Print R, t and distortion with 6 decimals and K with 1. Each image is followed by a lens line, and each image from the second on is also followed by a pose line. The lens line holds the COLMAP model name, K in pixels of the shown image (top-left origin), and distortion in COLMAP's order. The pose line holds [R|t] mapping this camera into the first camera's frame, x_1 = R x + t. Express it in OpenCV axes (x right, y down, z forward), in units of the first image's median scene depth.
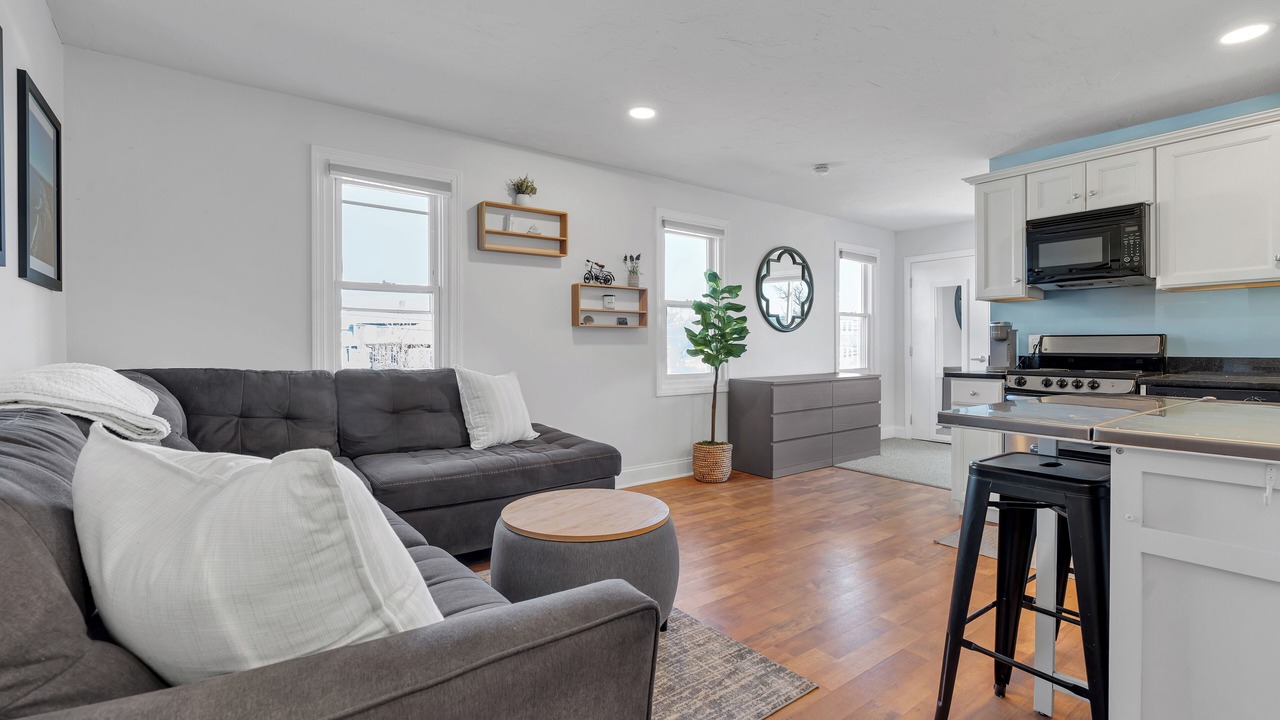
lens RADIAL K [[588.7, 0, 637.7], [0, 588.7, 346.6], [0, 0, 1]] dist [-0.009492, 0.004294]
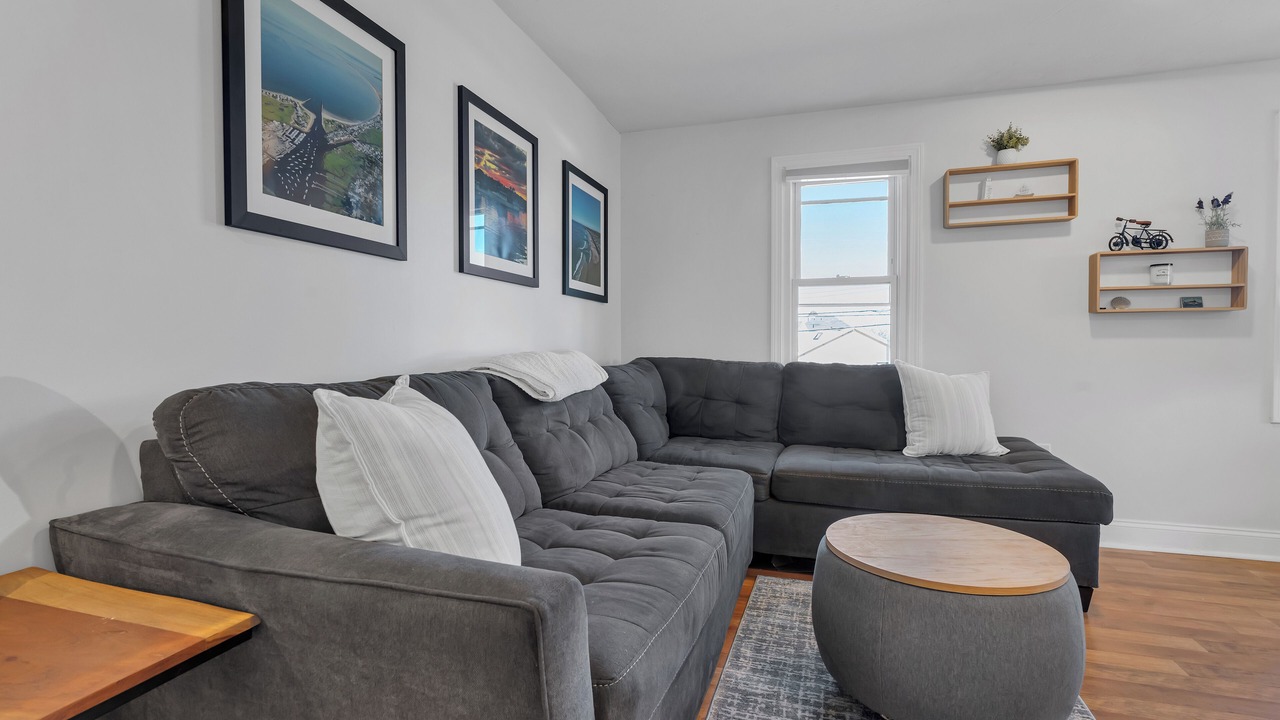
lens RADIAL K [[588.7, 0, 639.4], [0, 588.7, 358.1], [0, 0, 1]] dist [-0.009492, 0.004294]
pose [[0.578886, 0.015895, -0.815254, 0.183434], [-0.003276, 0.999847, 0.017168, 0.012966], [0.815402, -0.007268, 0.578849, 0.141858]]
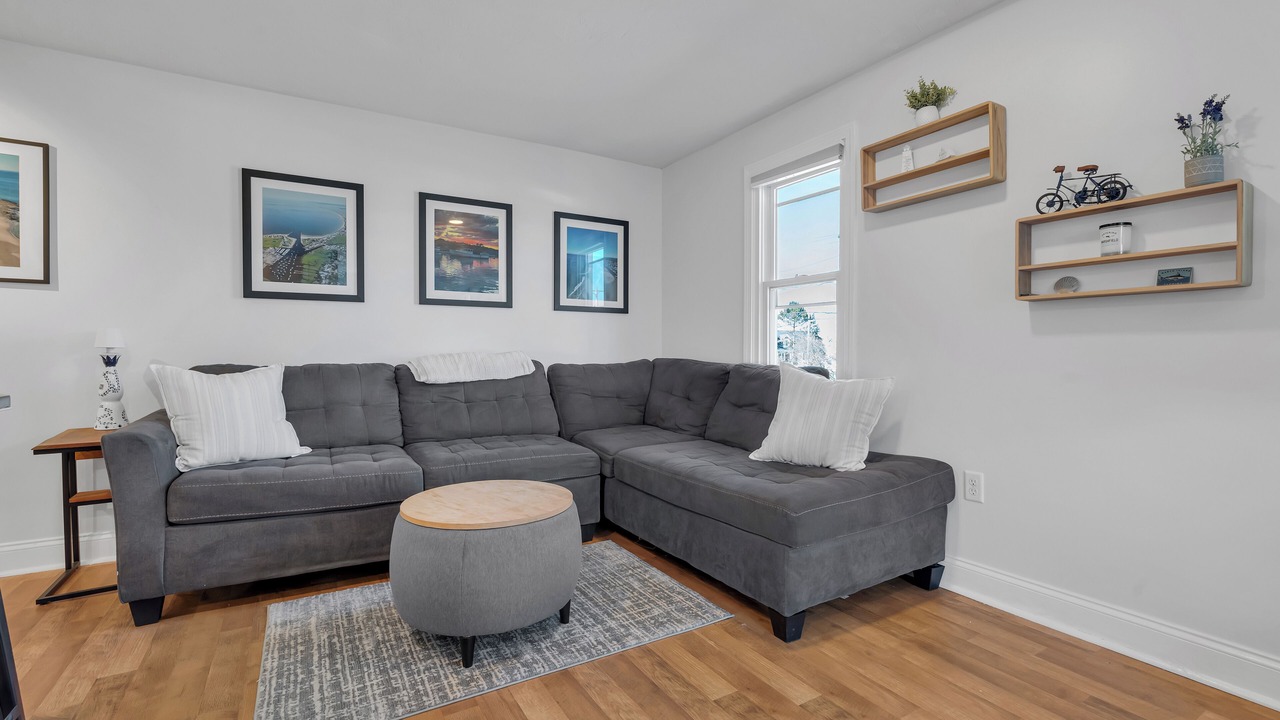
lens RADIAL K [[571.1, 0, 643.4], [0, 571.1, 353.9], [0, 0, 1]] dist [-0.001677, 0.000641]
pose [[-0.097918, 0.006309, -0.995174, 0.508396], [-0.001506, 0.999978, 0.006487, 0.013156], [0.995193, 0.002134, -0.097907, 0.803852]]
